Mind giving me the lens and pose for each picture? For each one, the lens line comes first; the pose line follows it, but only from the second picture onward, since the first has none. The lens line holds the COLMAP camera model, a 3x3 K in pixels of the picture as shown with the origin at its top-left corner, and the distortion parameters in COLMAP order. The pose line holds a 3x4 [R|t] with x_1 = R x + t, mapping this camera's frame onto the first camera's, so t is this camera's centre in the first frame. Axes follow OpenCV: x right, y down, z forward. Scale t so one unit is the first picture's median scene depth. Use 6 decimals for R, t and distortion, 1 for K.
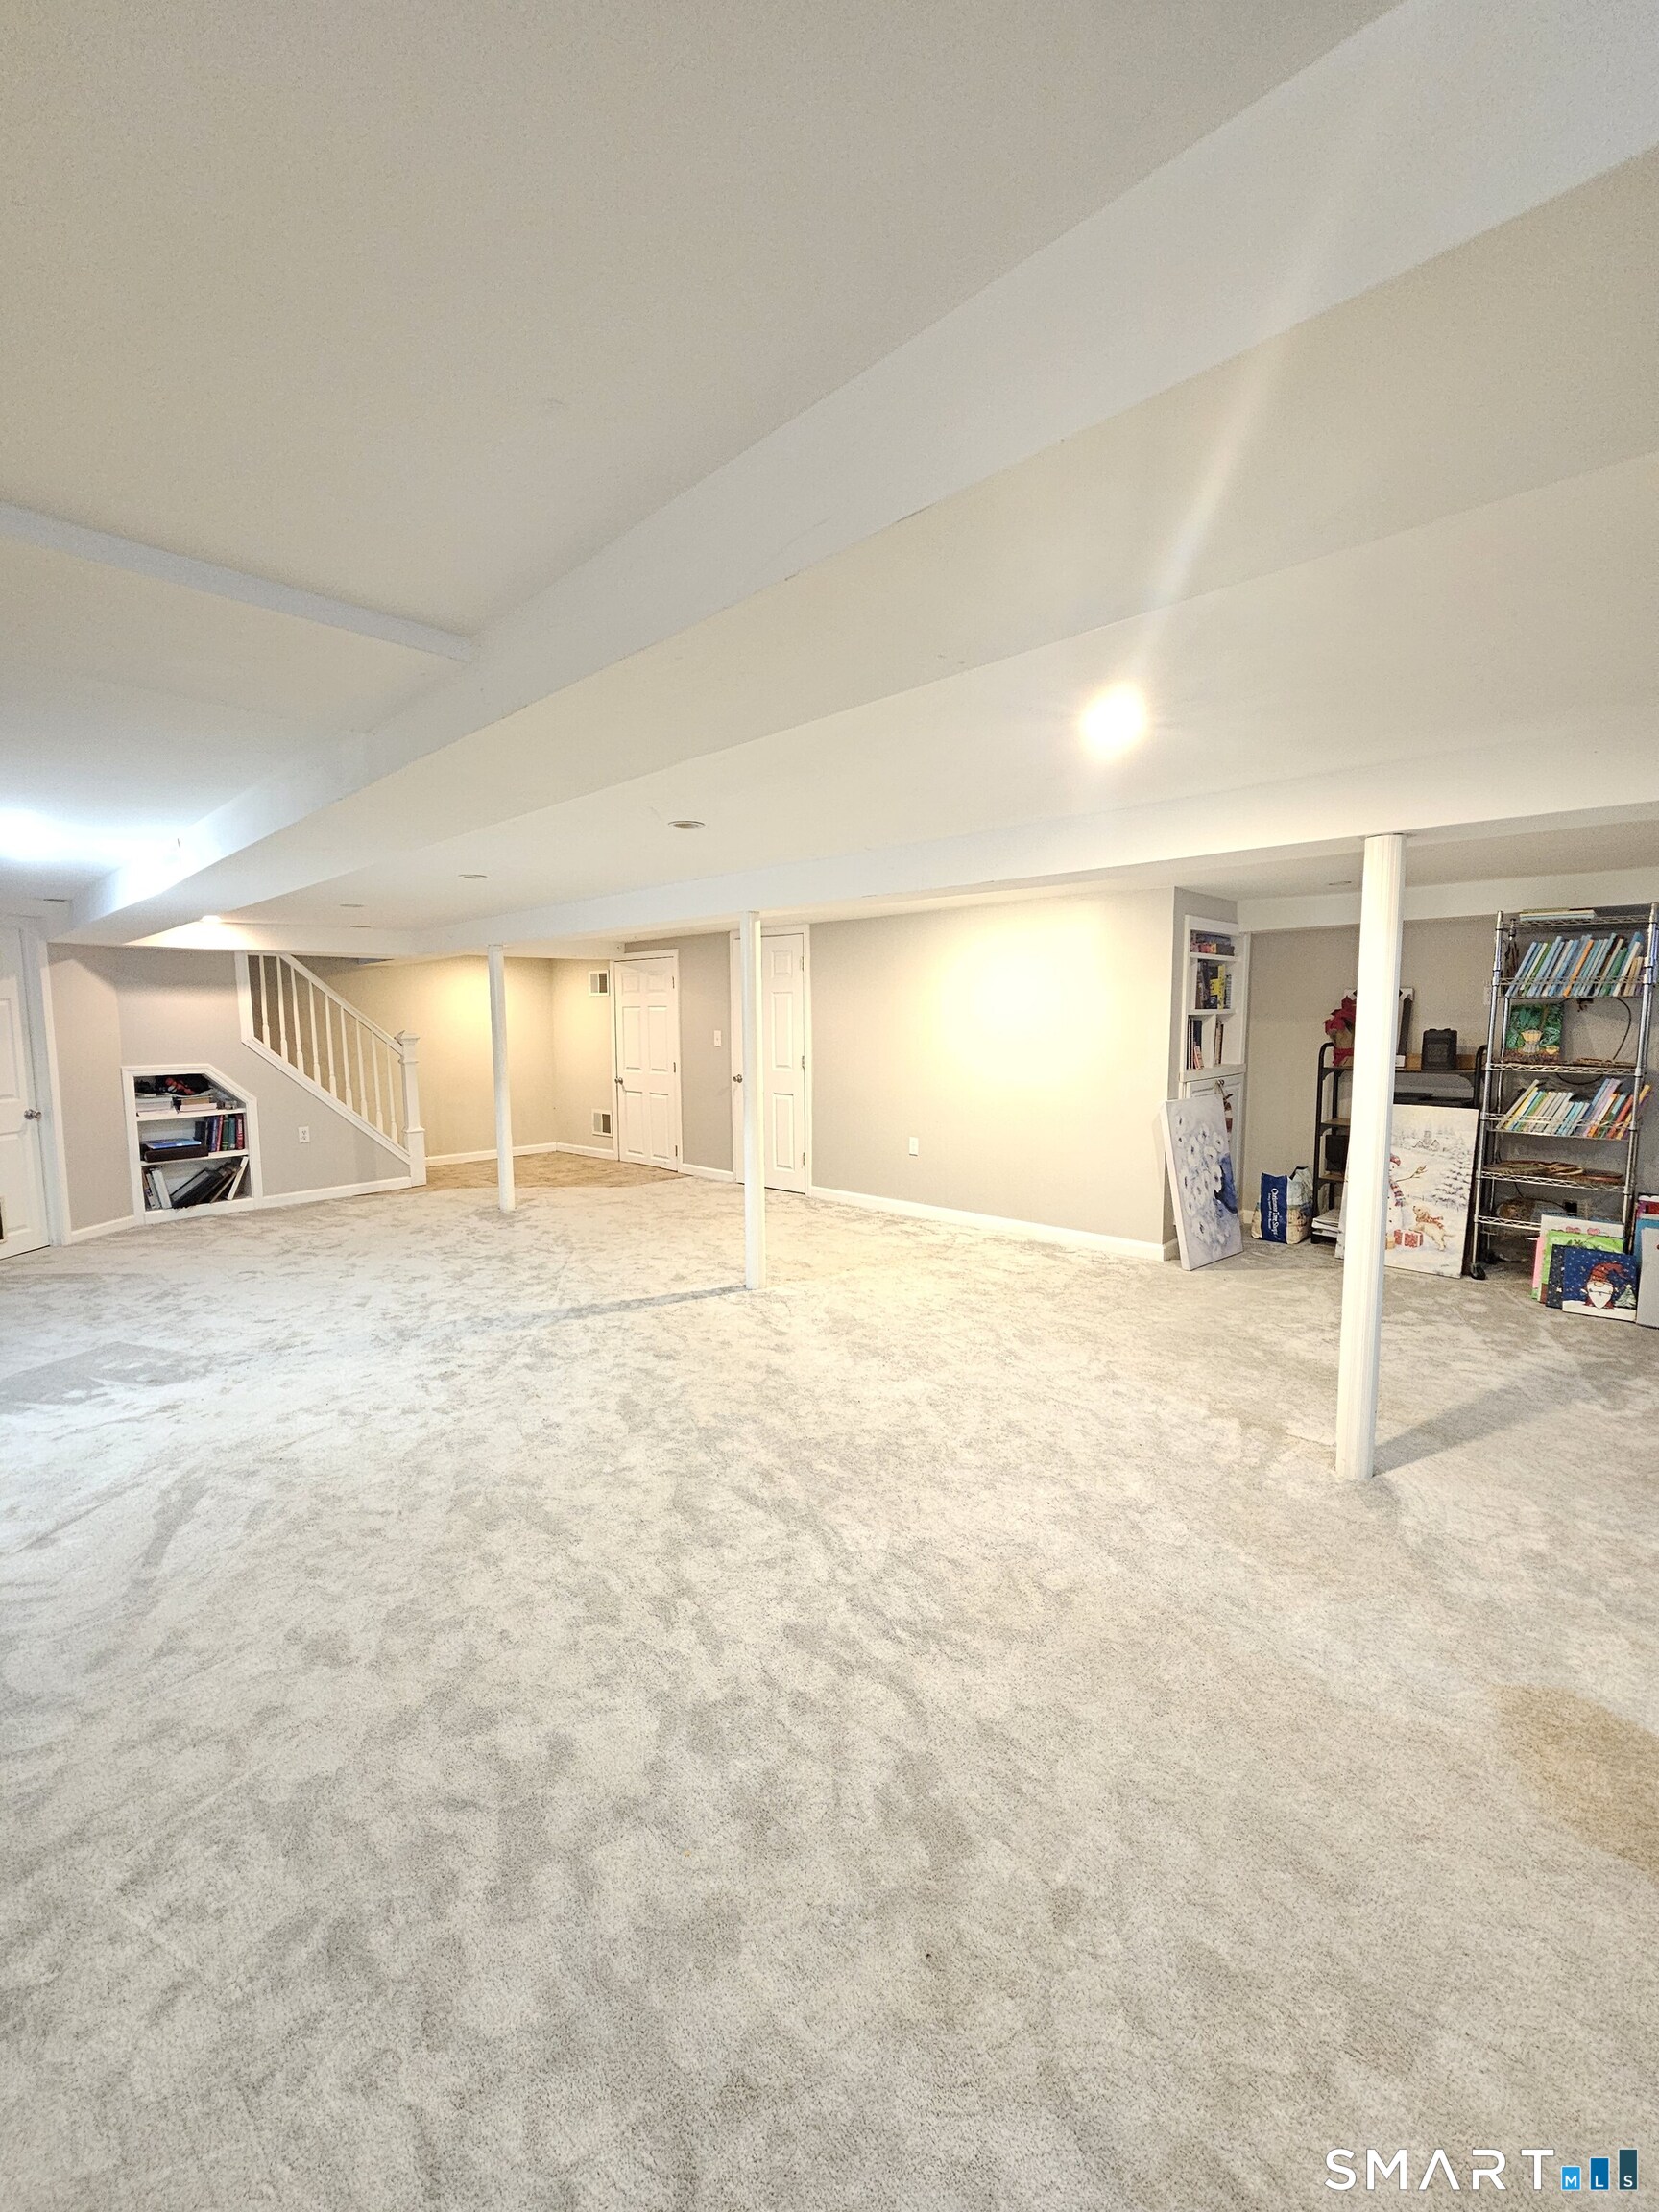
lens RADIAL K [[906.7, 0, 821.9], [0, 906.7, 1099.6], [0, 0, 1]] dist [0.007137, -0.002850]
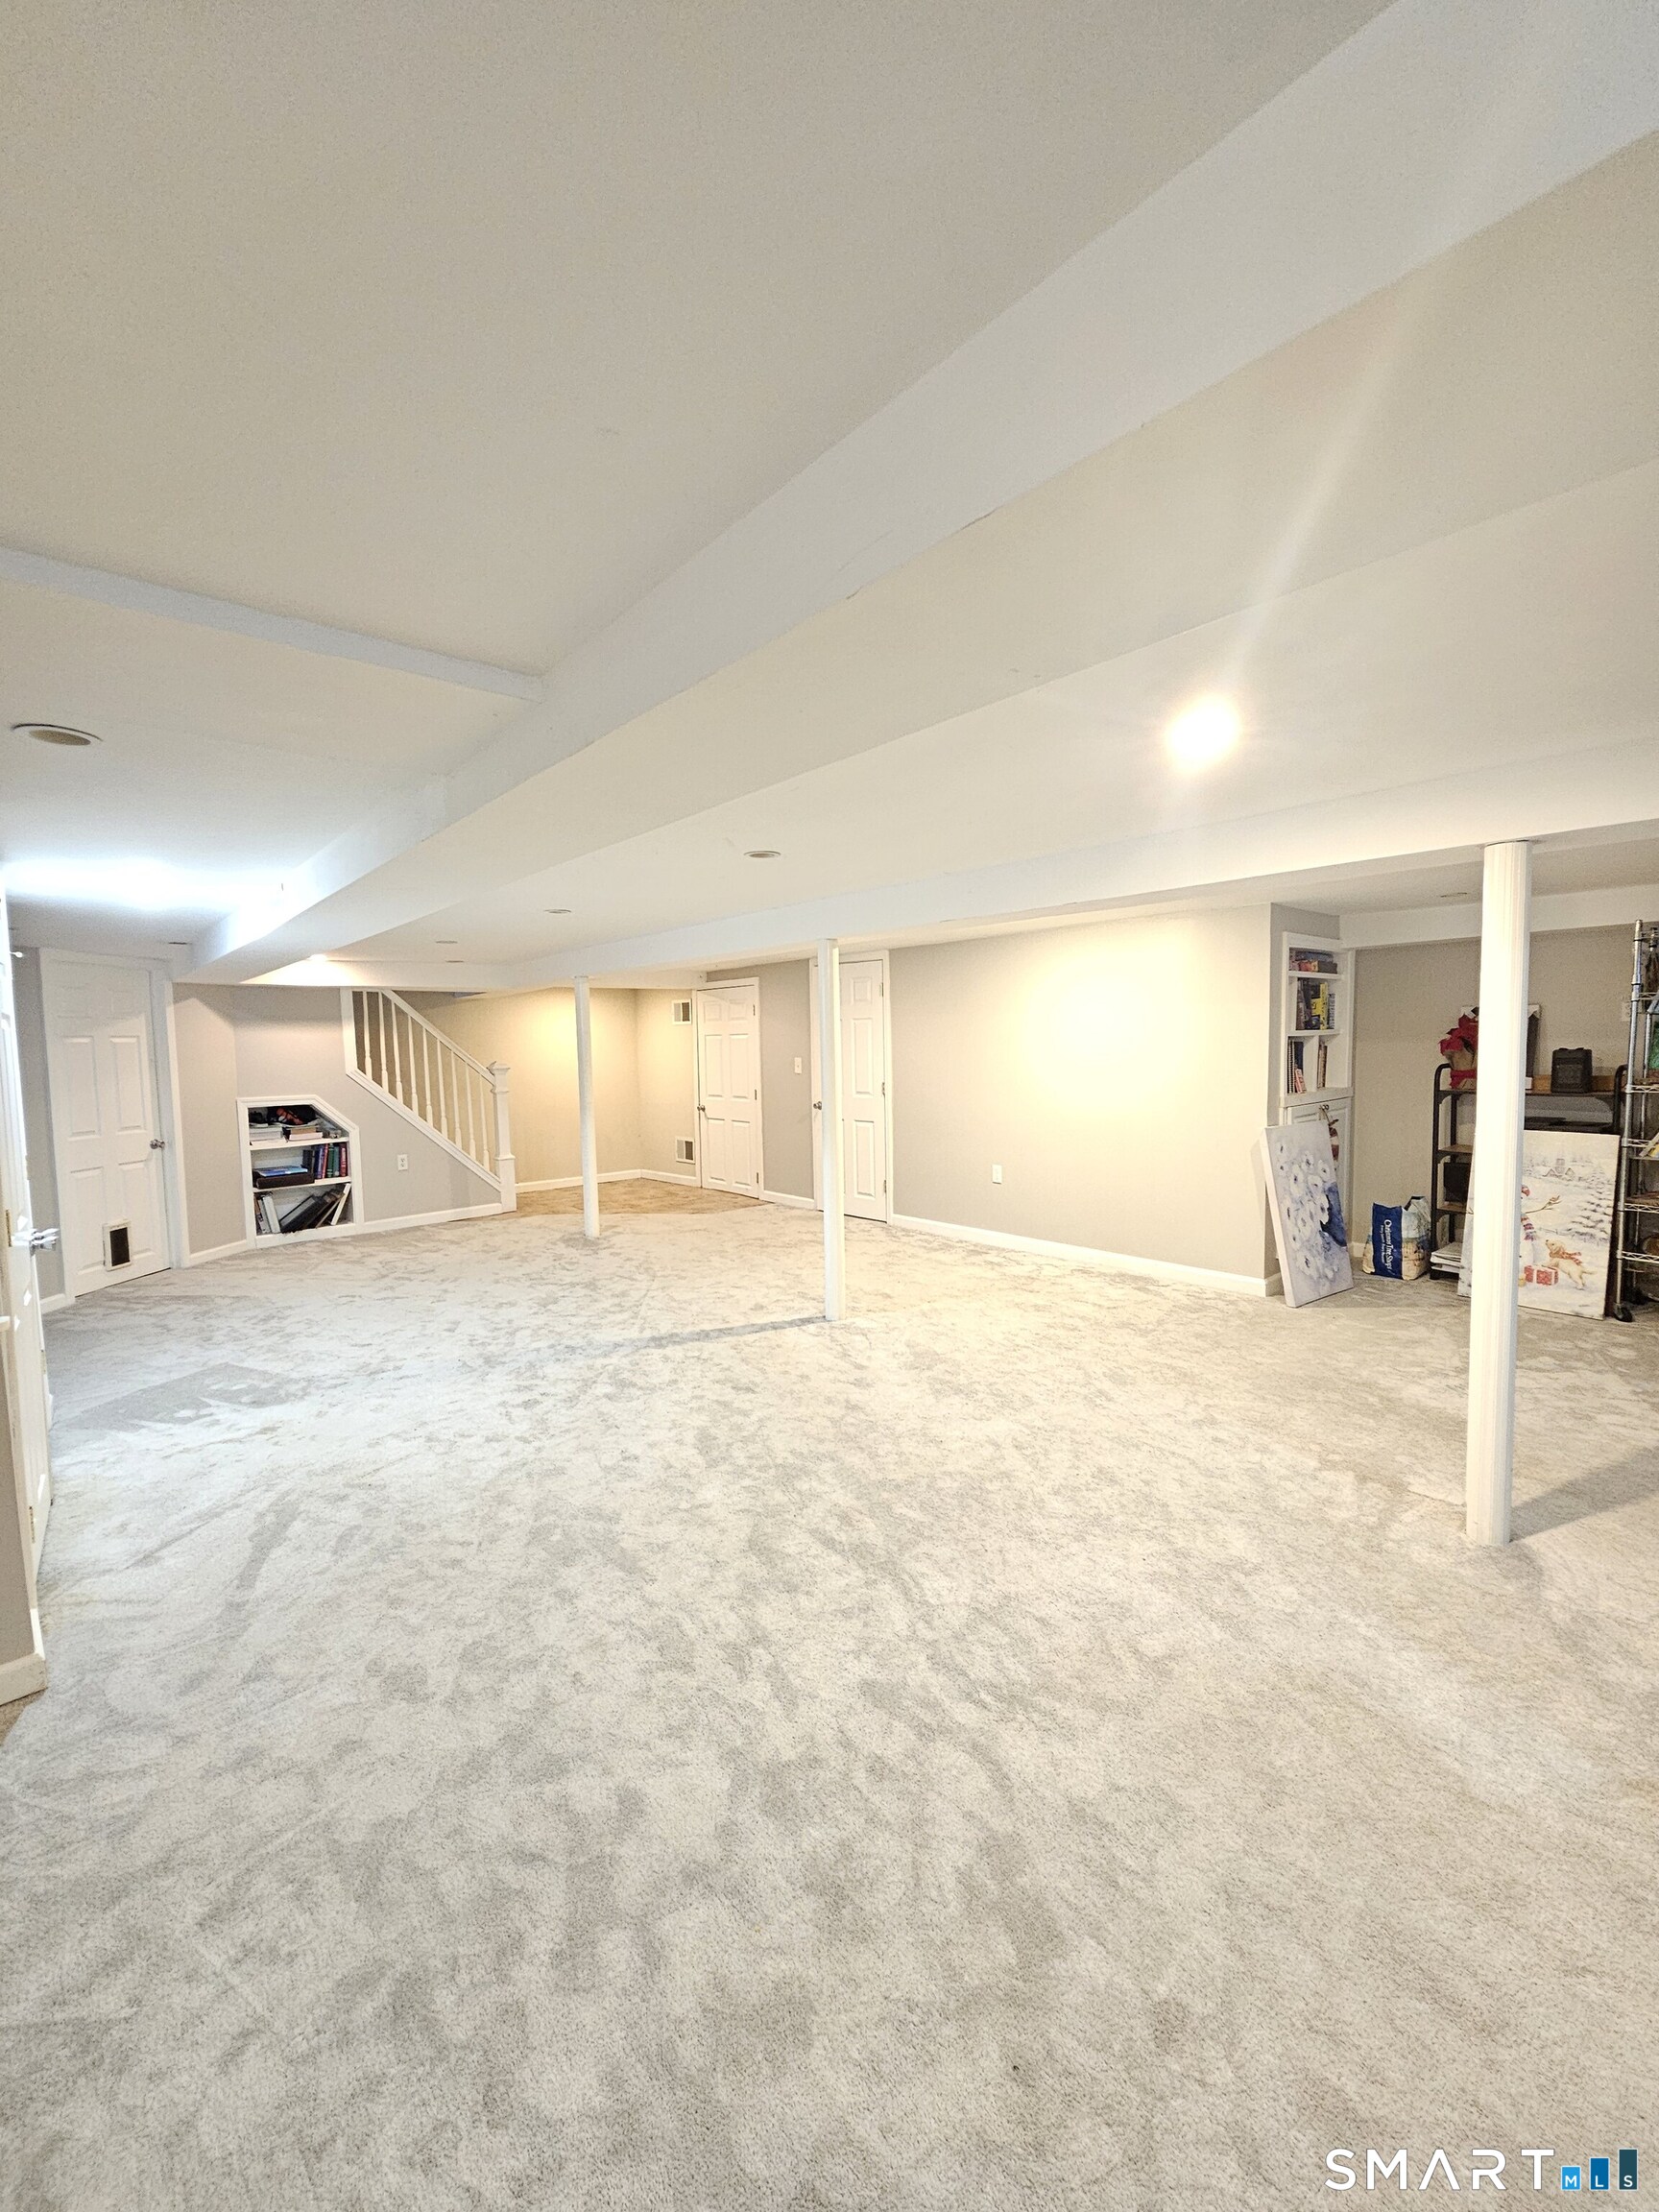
lens RADIAL K [[906.7, 0, 824.2], [0, 906.7, 1101.3], [0, 0, 1]] dist [0.007137, -0.002850]
pose [[0.996031, -0.006485, -0.088772, 0.006252], [0.004238, 0.999666, -0.025479, -0.006413], [0.088908, 0.025002, 0.995726, 0.021218]]
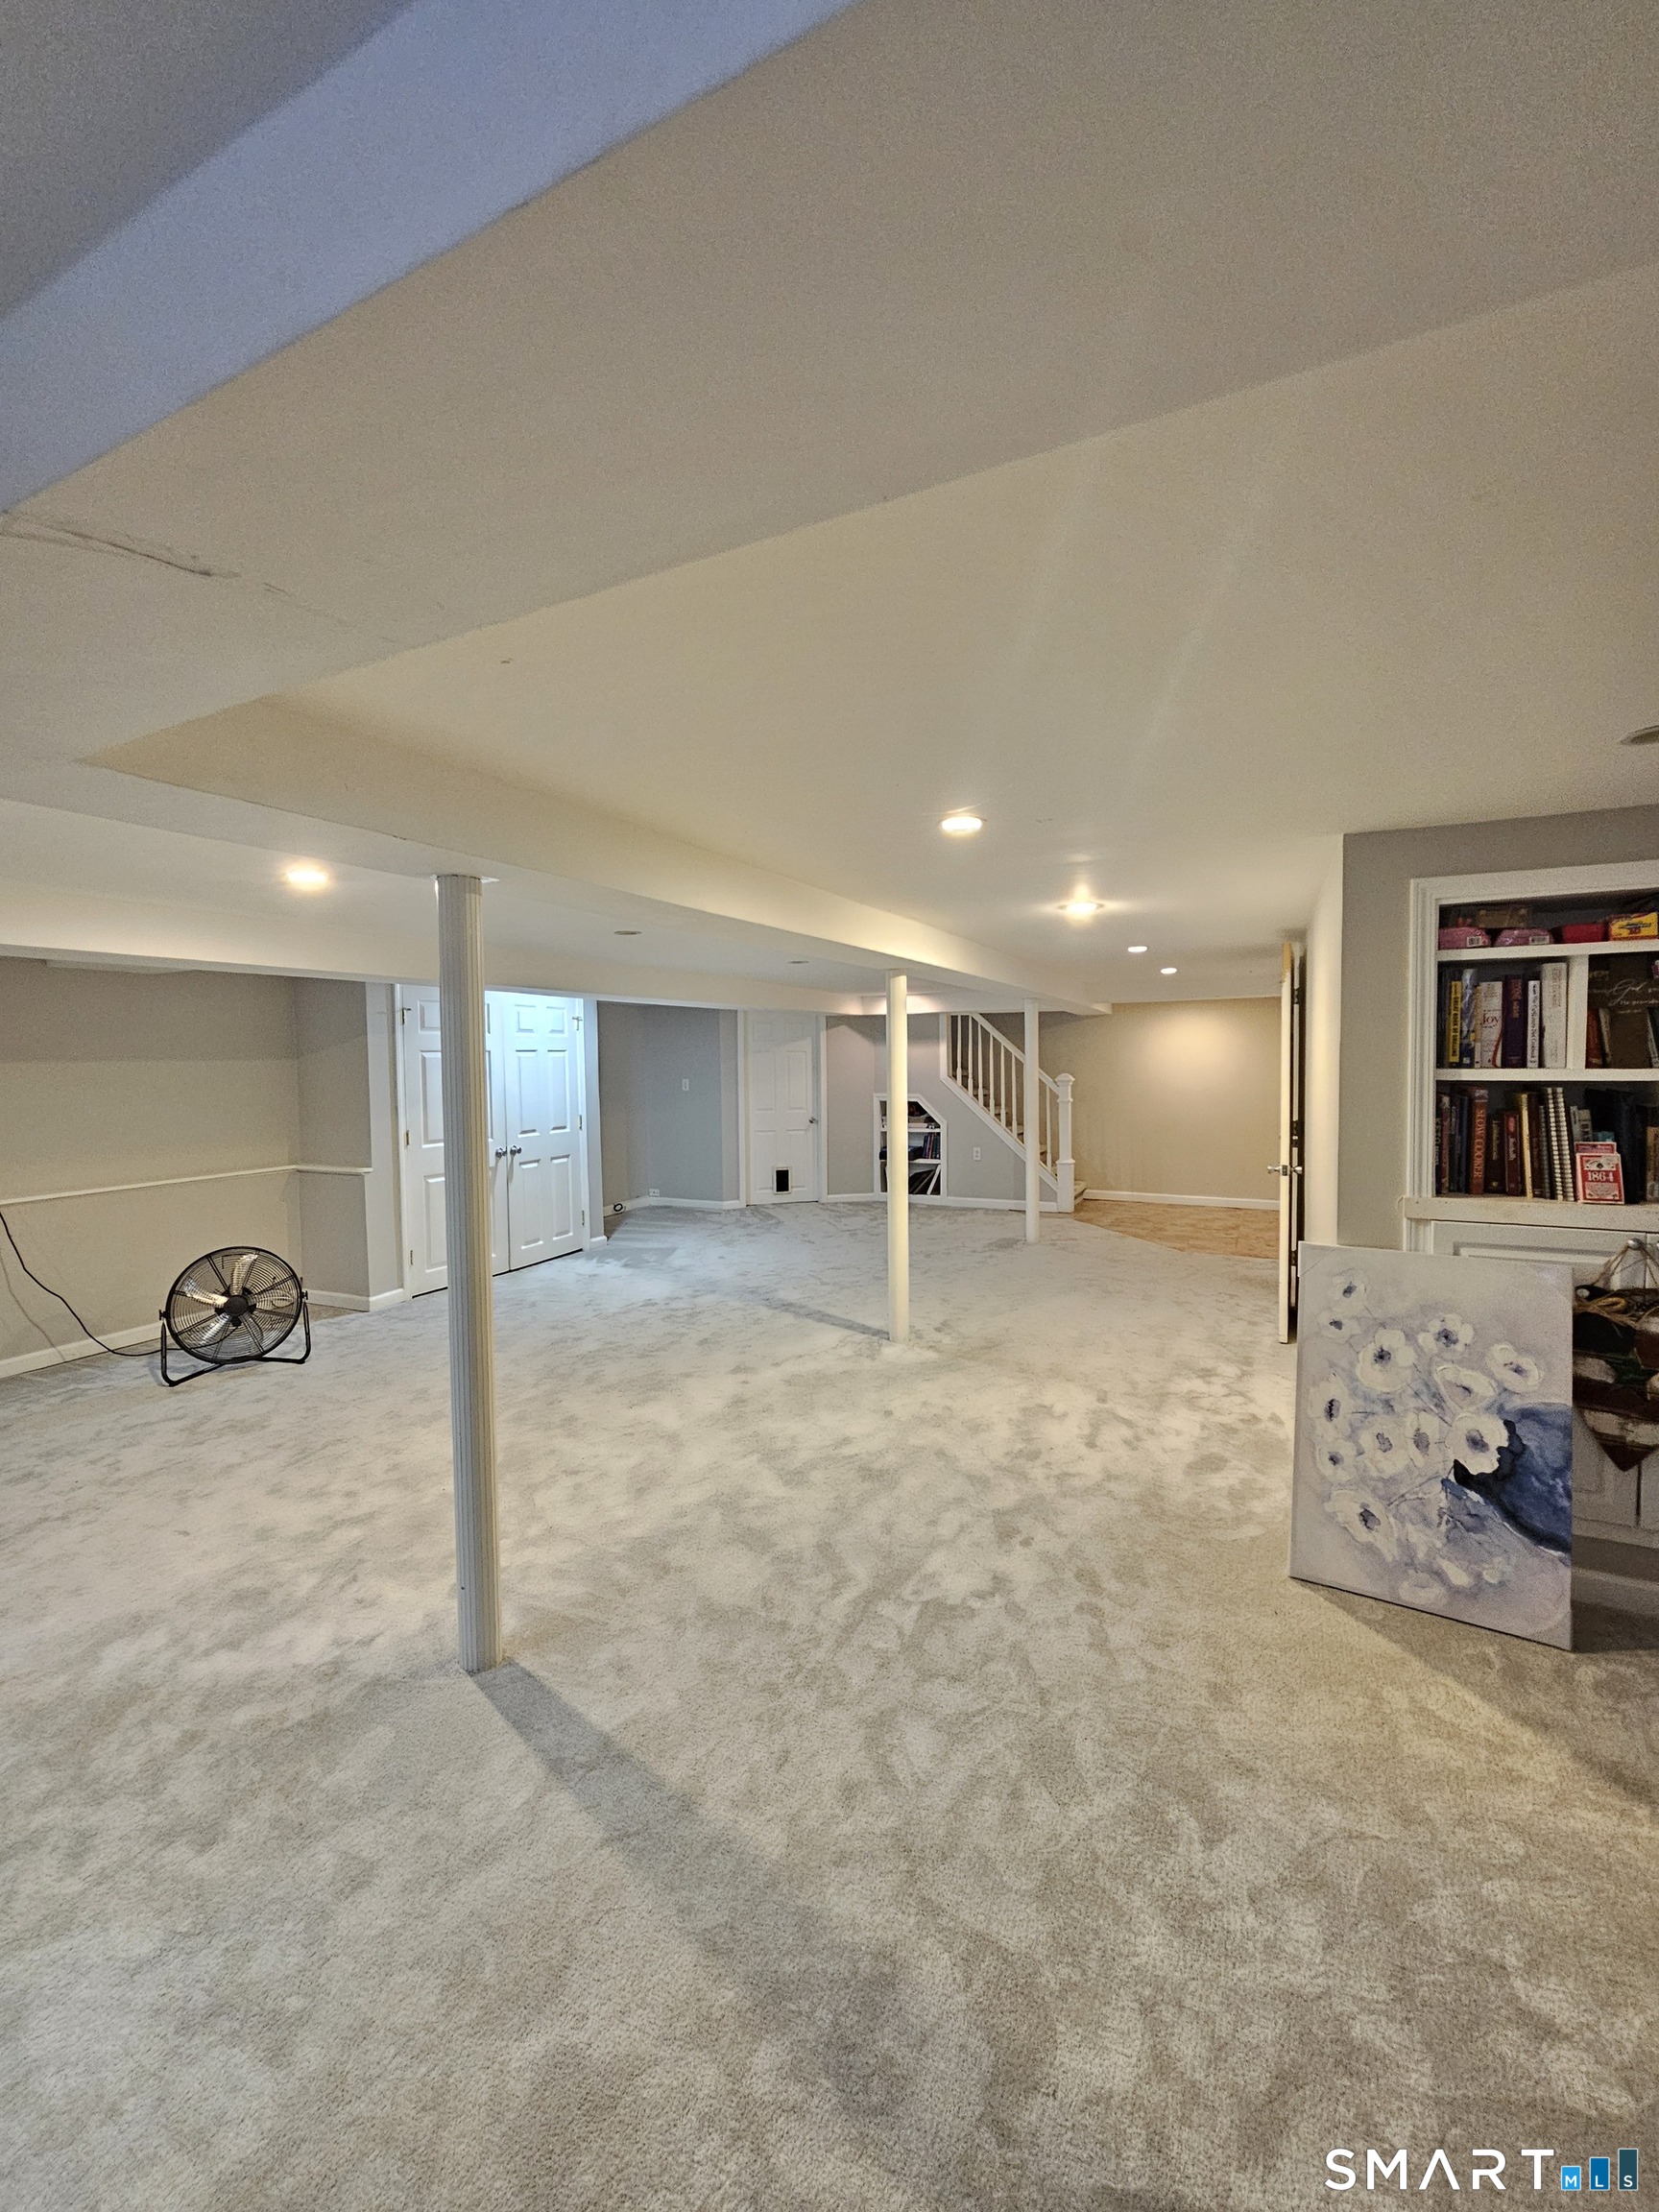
lens RADIAL K [[906.7, 0, 820.3], [0, 906.7, 1097.6], [0, 0, 1]] dist [0.007137, -0.002850]
pose [[0.302033, 0.046569, -0.952159, 1.422284], [-0.082504, 0.996335, 0.022558, -0.127705], [0.949721, 0.071743, 0.304768, 1.006330]]
